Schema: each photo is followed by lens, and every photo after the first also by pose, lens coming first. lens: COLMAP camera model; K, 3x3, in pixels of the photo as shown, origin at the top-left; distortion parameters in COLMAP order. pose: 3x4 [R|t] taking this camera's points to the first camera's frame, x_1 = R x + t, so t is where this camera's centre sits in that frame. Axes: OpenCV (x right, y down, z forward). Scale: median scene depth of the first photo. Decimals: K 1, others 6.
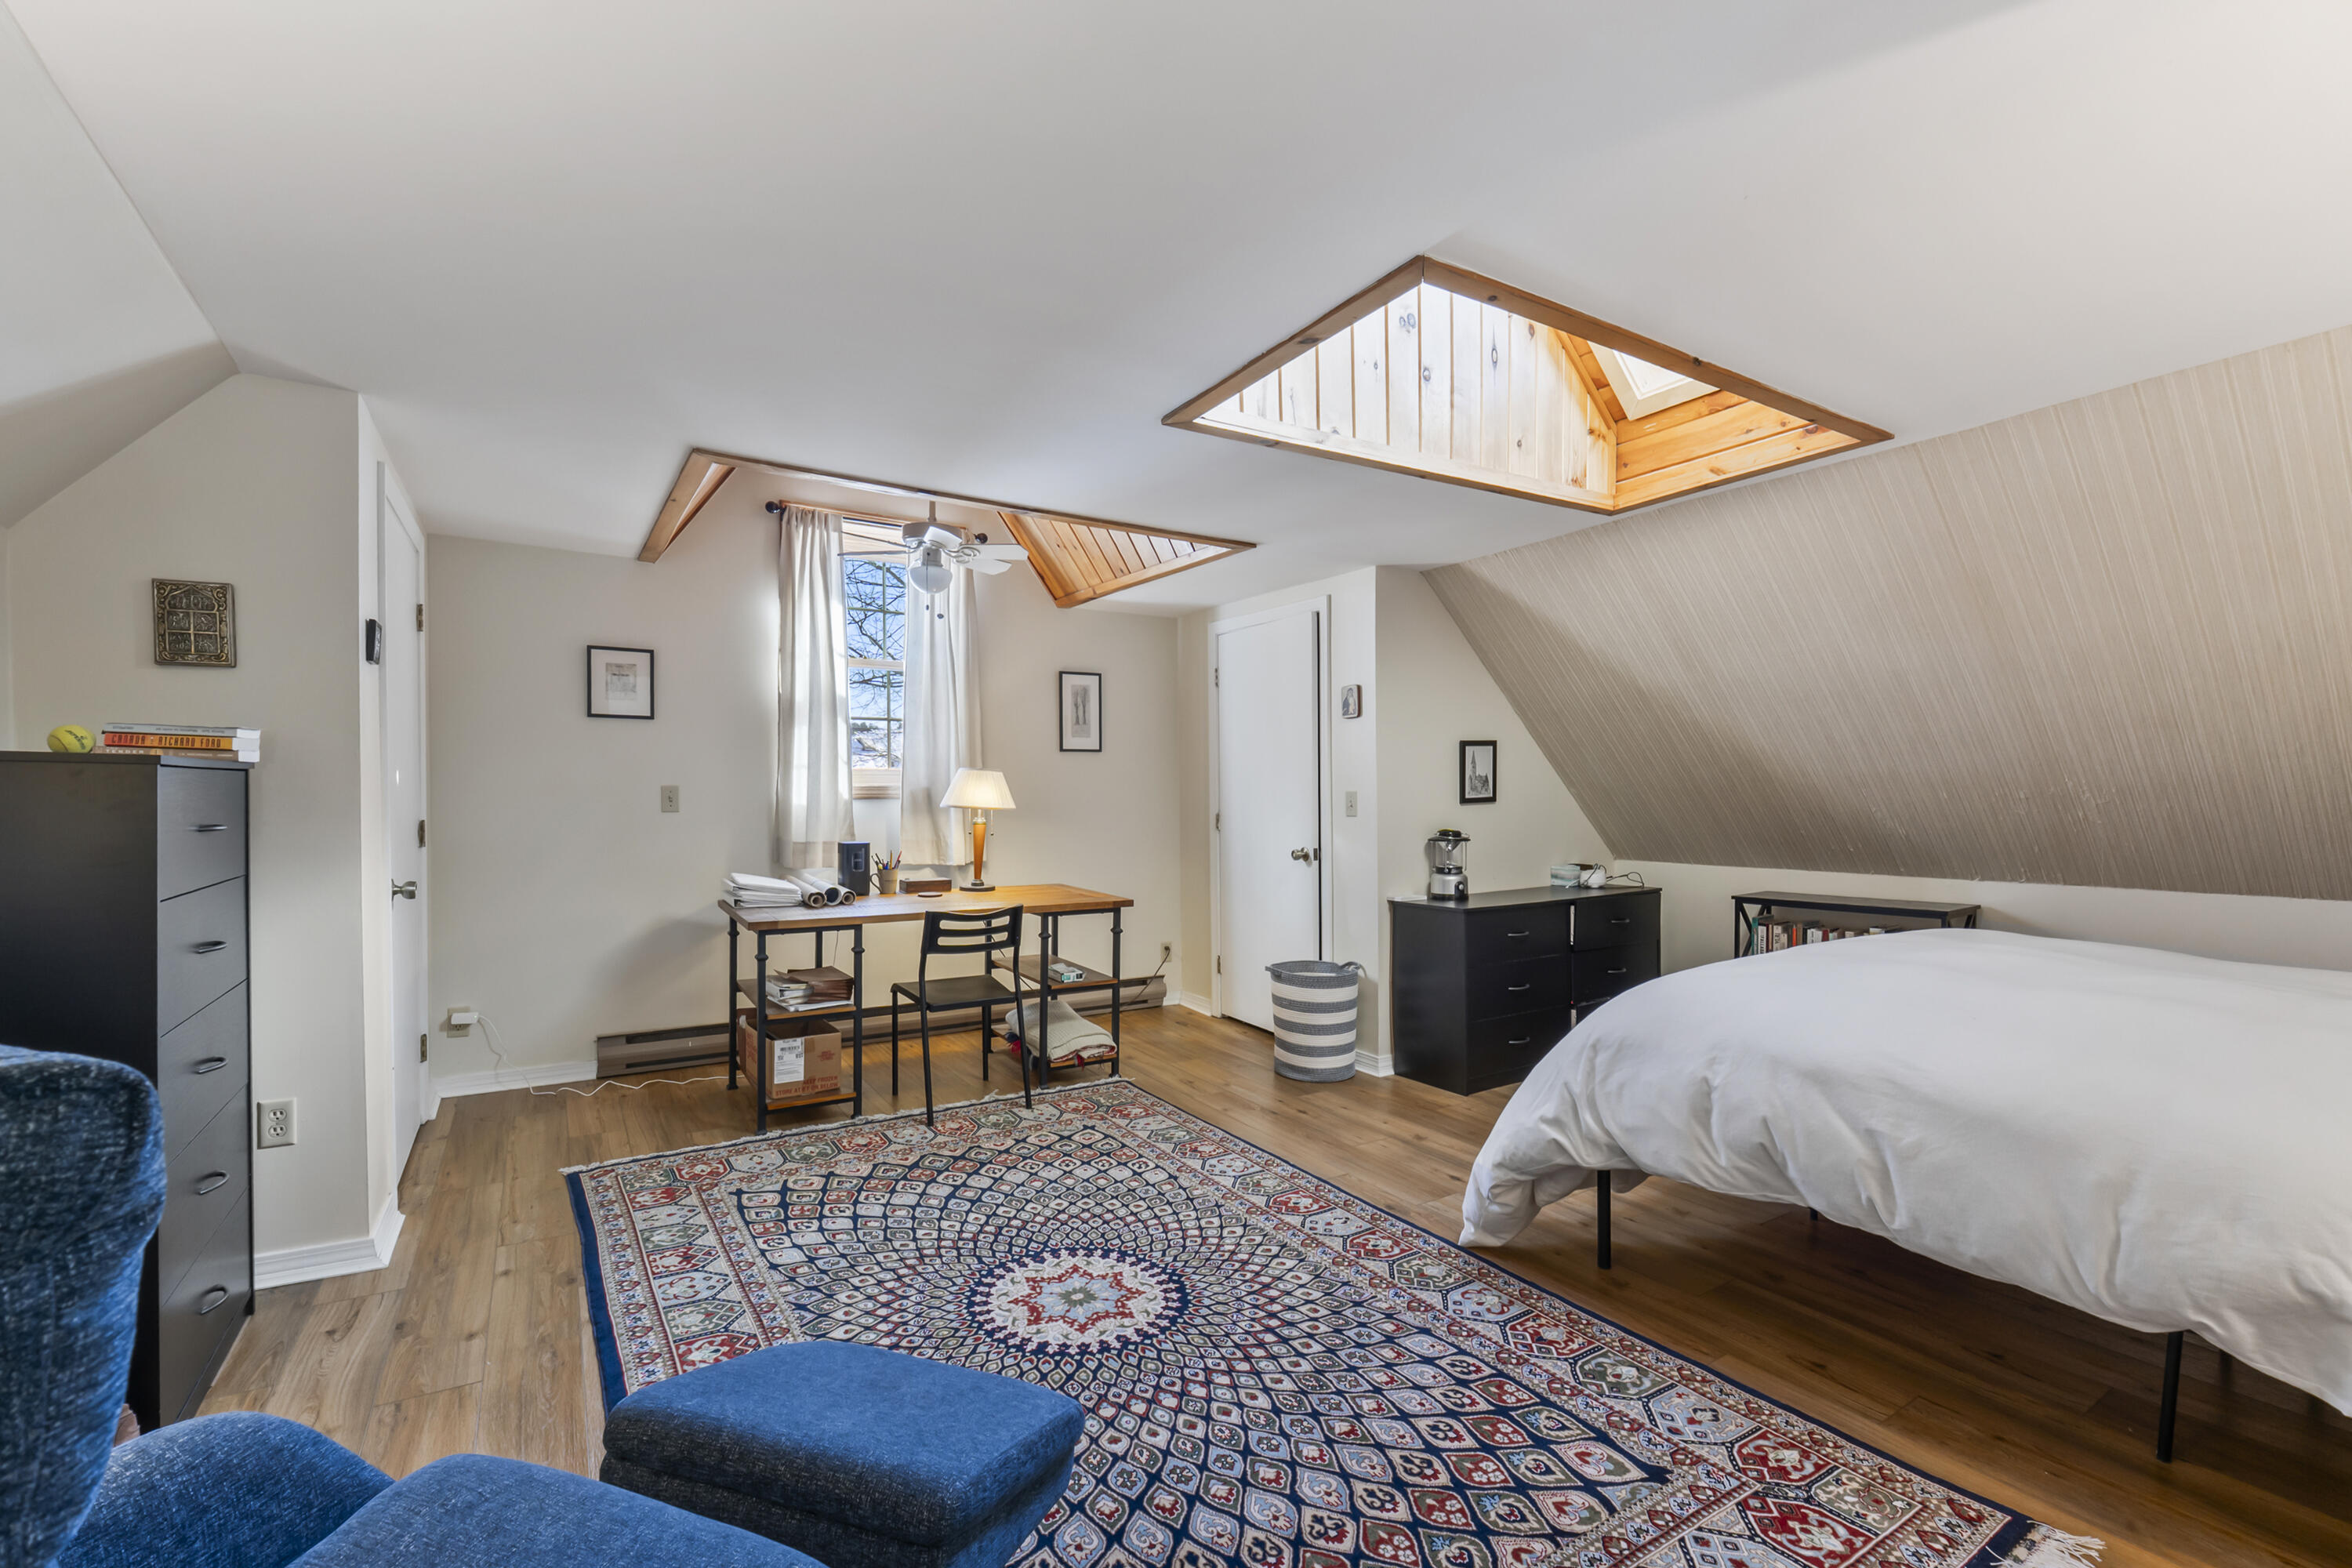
lens RADIAL K [[999.4, 0, 1179.7], [0, 999.4, 799.4], [0, 0, 1]] dist [-0.010380, 0.000377]
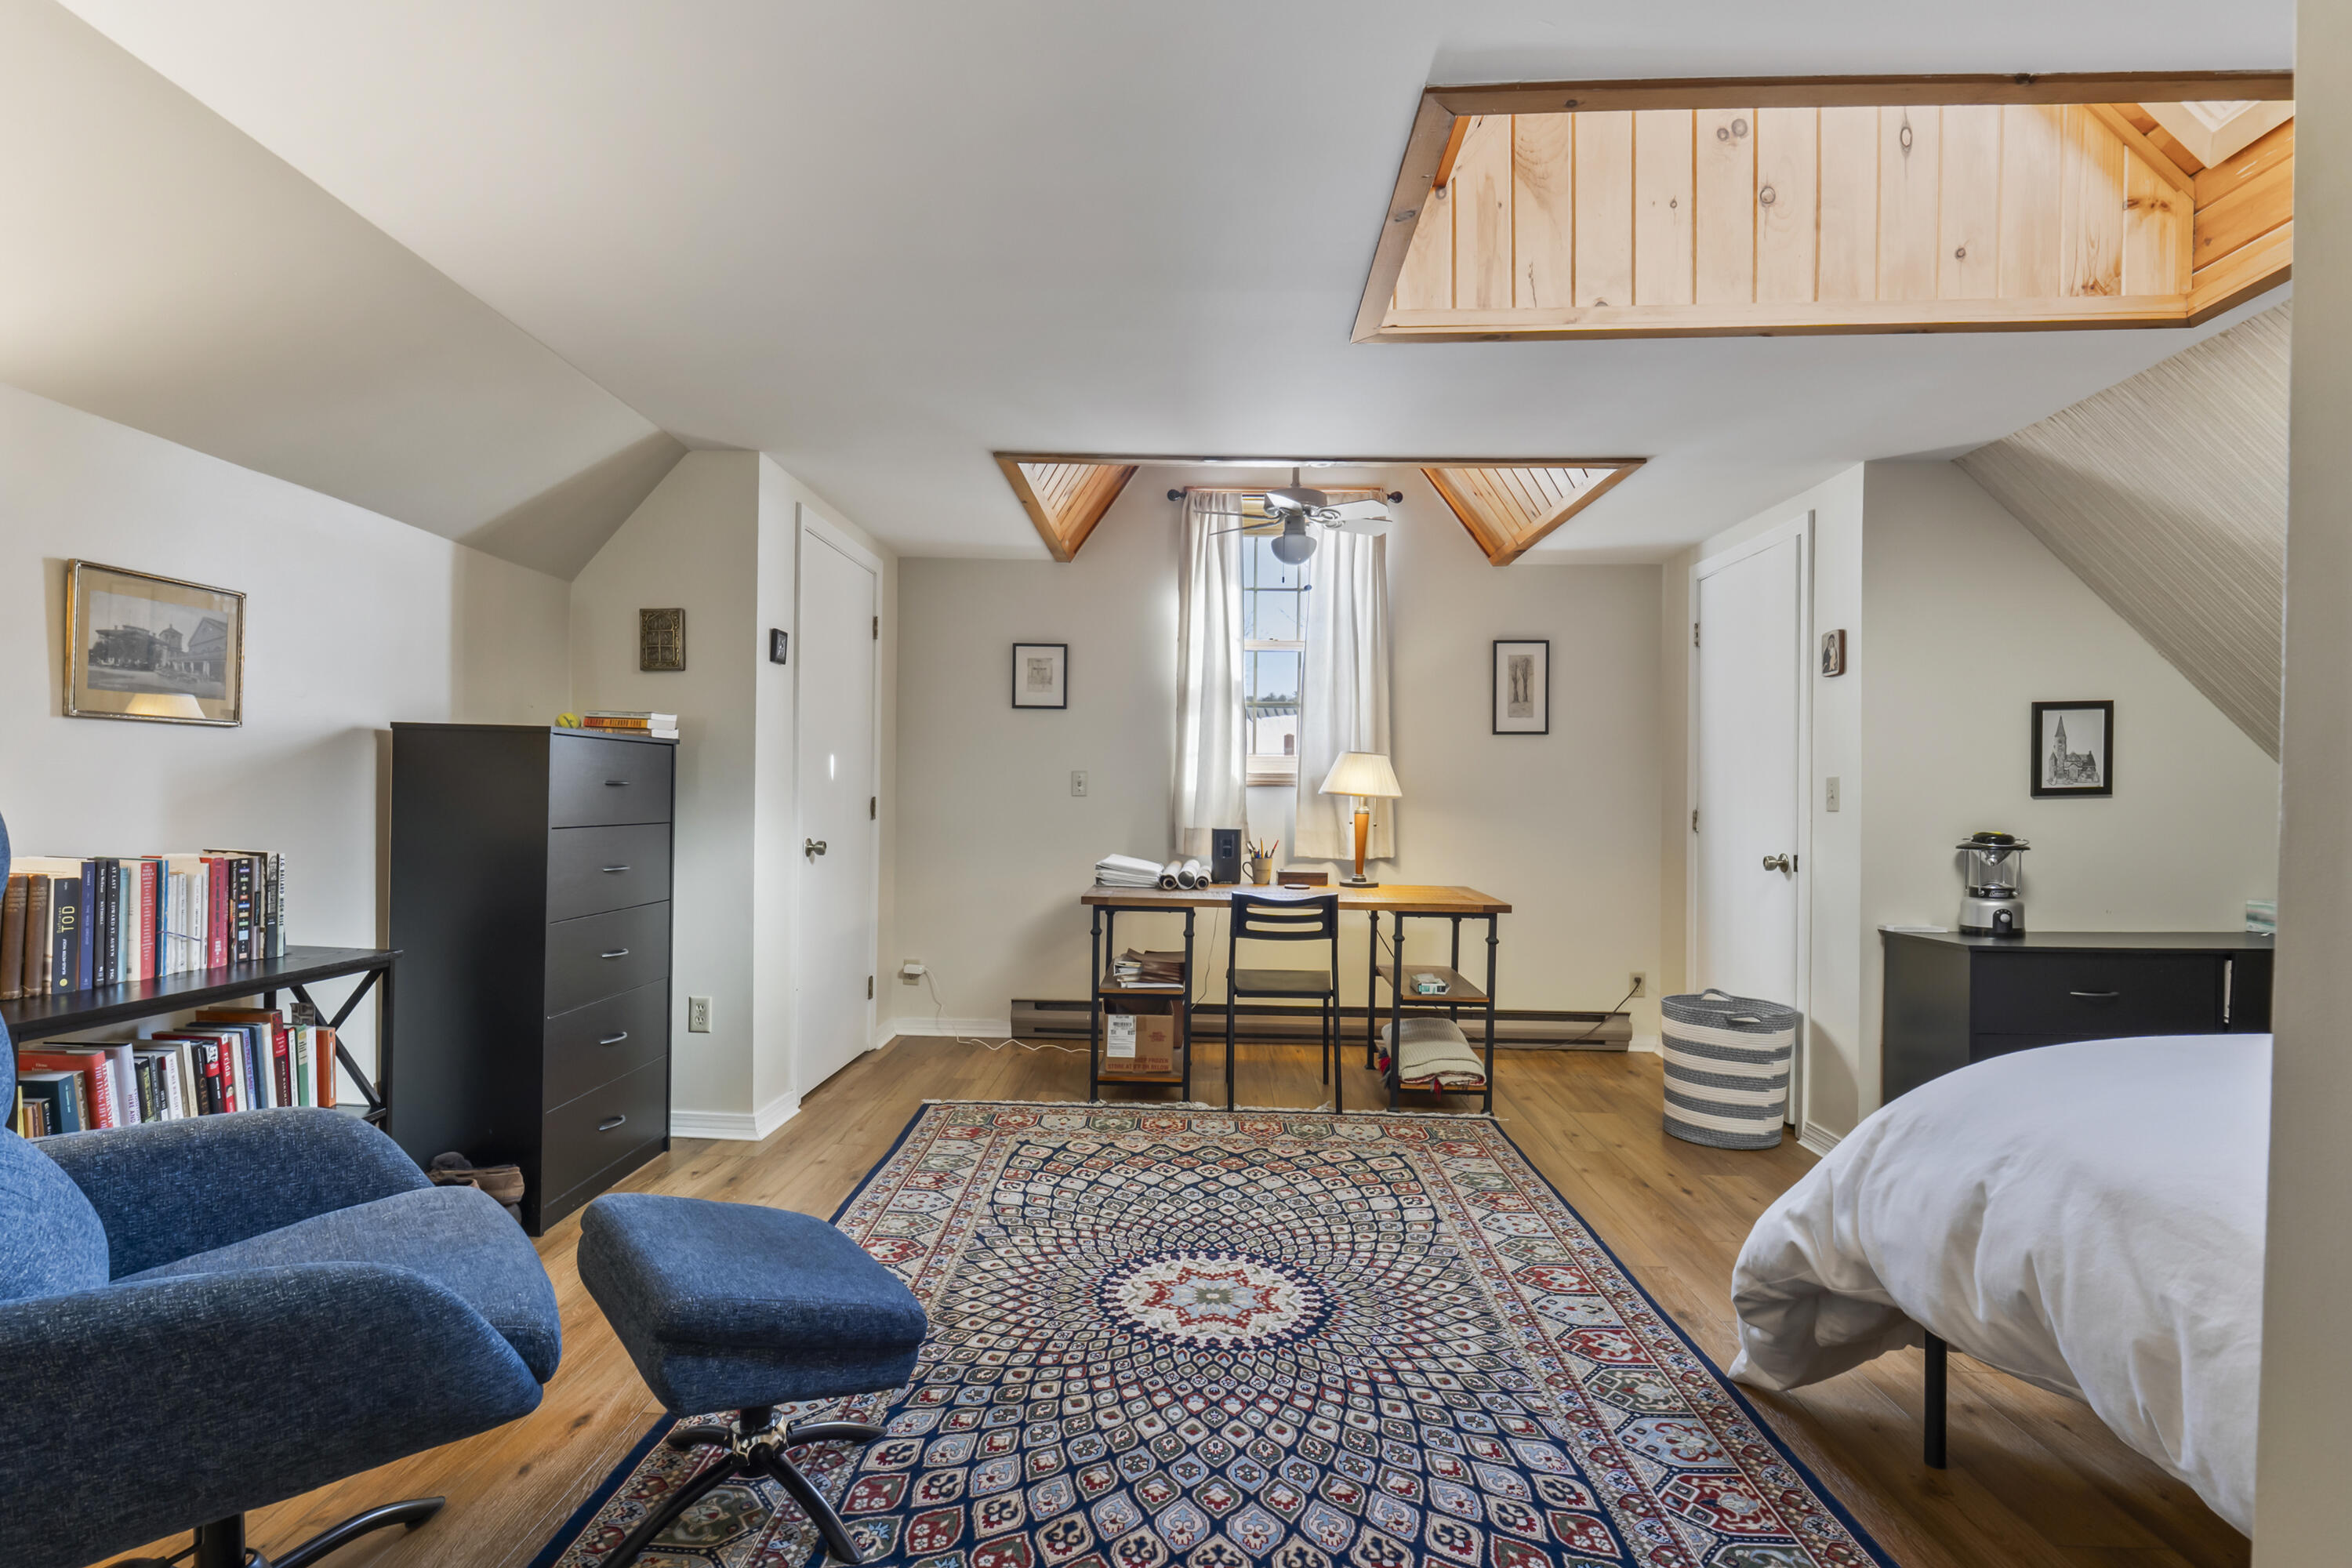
lens RADIAL K [[1153.8, 0, 1178.3], [0, 1153.8, 800.6], [0, 0, 1]] dist [-0.003811, -0.000181]
pose [[0.828834, 0.010337, -0.559399, 0.286091], [-0.015394, 0.999872, -0.004334, 0.023340], [0.559283, 0.012203, 0.828887, 0.047160]]
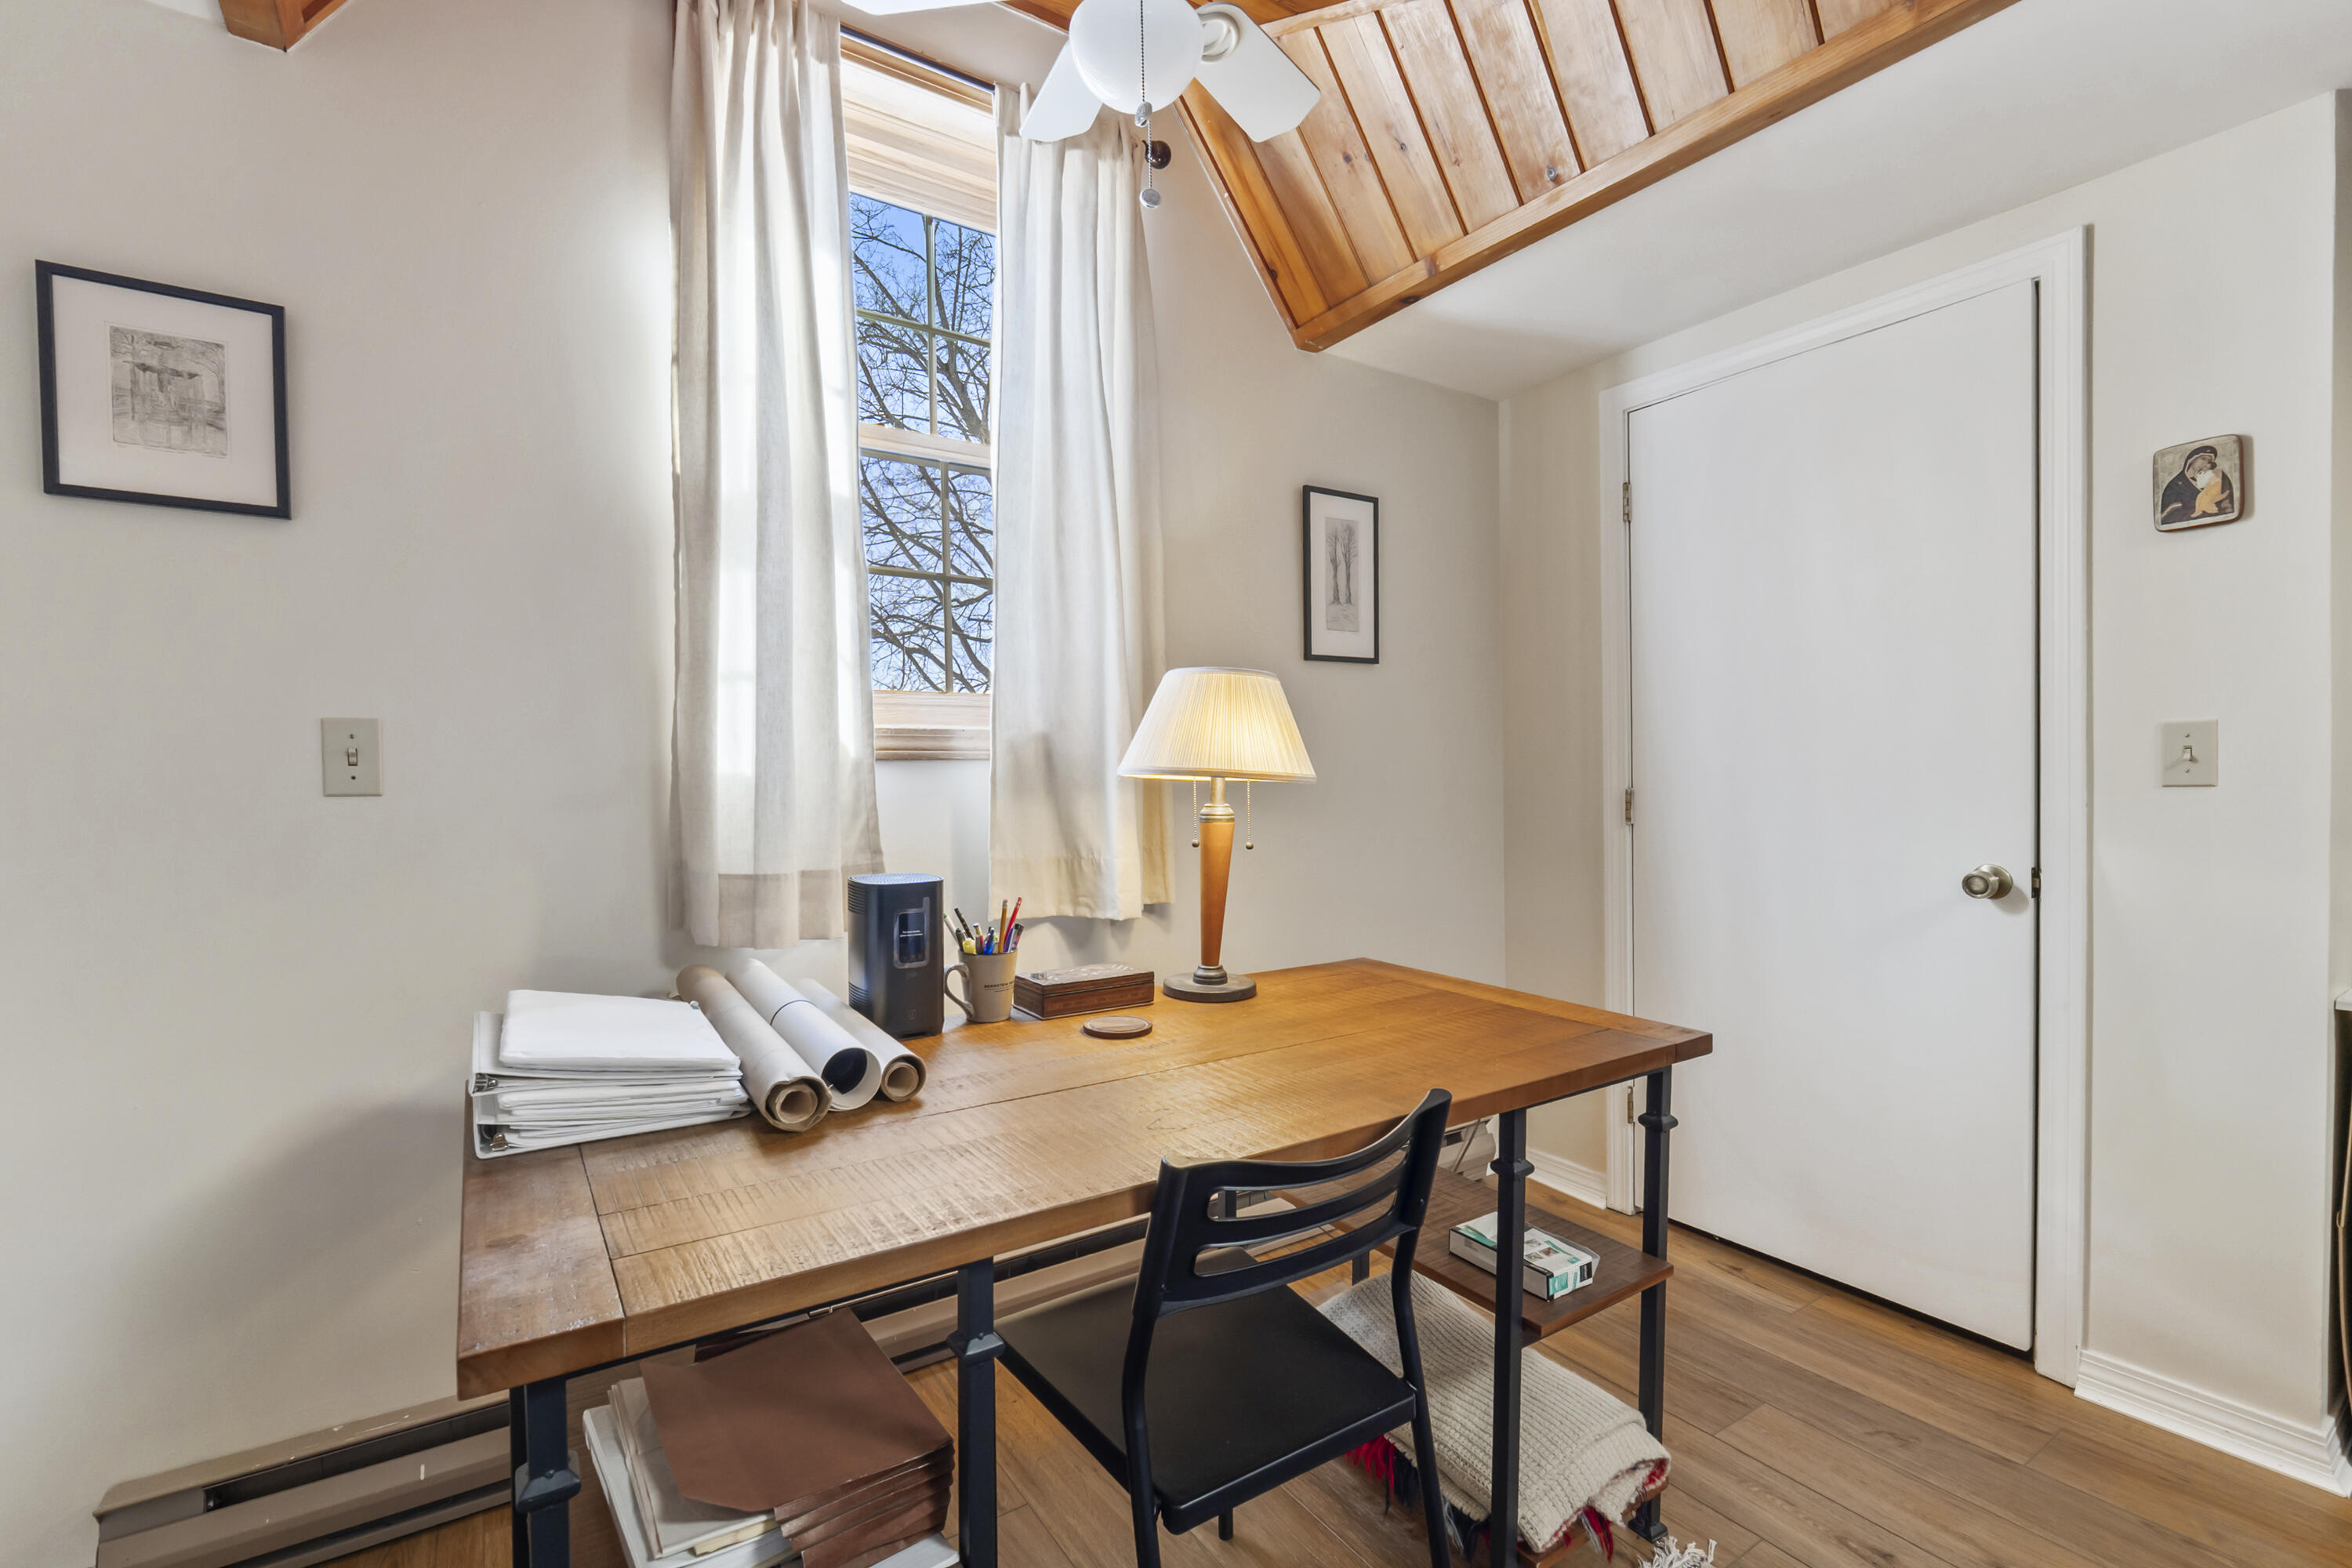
lens RADIAL K [[1059.1, 0, 1167.2], [0, 1059.1, 799.5], [0, 0, 1]] dist [-0.004550, -0.000360]
pose [[0.999895, -0.012210, 0.007748, -0.258218], [0.012122, 0.999863, 0.011243, 0.014253], [-0.007885, -0.011148, 0.999907, 0.697729]]
